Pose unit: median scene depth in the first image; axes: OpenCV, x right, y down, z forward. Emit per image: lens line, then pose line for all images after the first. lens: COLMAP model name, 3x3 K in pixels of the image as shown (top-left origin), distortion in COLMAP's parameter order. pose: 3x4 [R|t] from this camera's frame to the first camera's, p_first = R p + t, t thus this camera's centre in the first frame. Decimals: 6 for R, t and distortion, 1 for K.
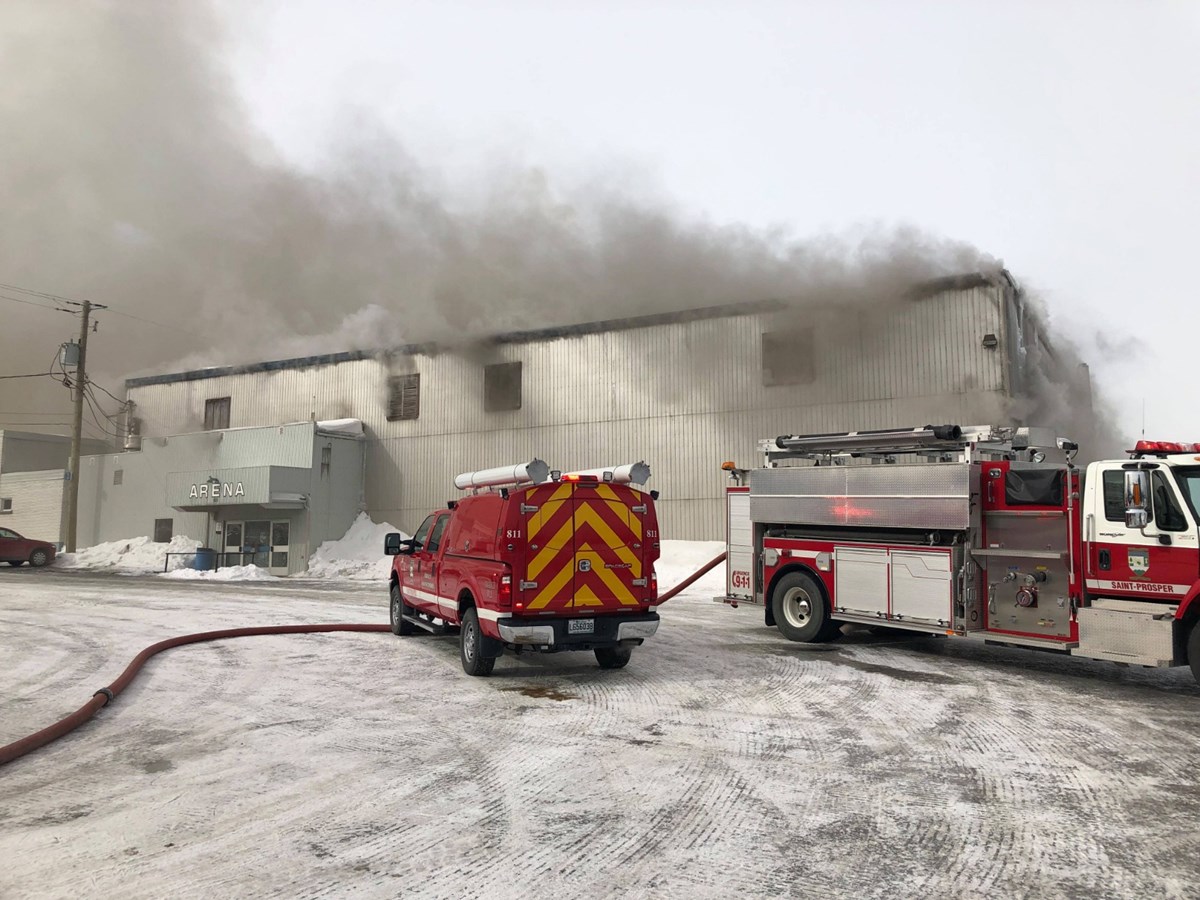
lens RADIAL K [[994.5, 0, 600.0], [0, 994.5, 450.0], [0, 0, 1]] dist [0.032978, 0.001248]
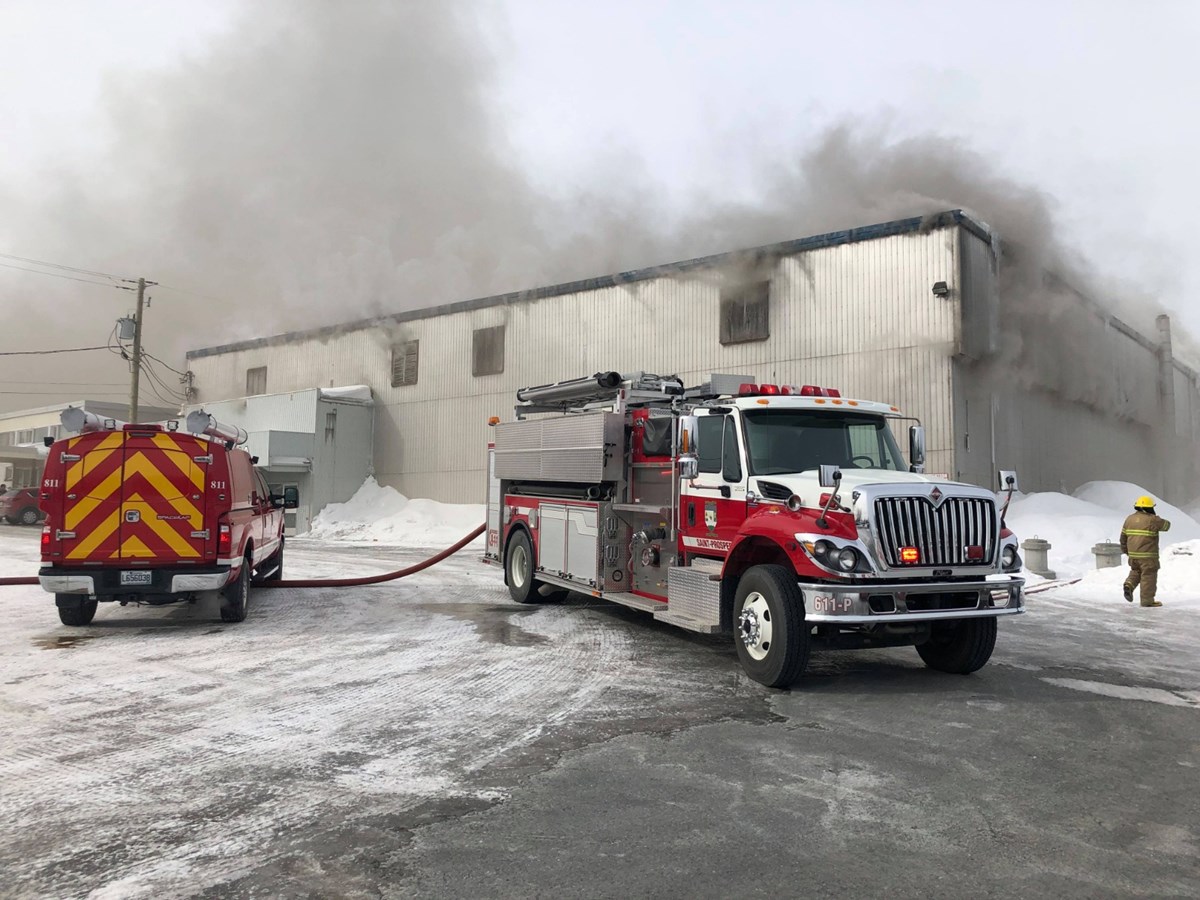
lens RADIAL K [[988.1, 0, 600.0], [0, 988.1, 450.0], [0, 0, 1]] dist [0.044424, -0.033275]
pose [[0.985944, -0.001602, -0.167070, 0.567525], [0.006657, 0.999537, 0.029701, 0.023519], [0.166945, -0.030396, 0.985498, 0.104532]]
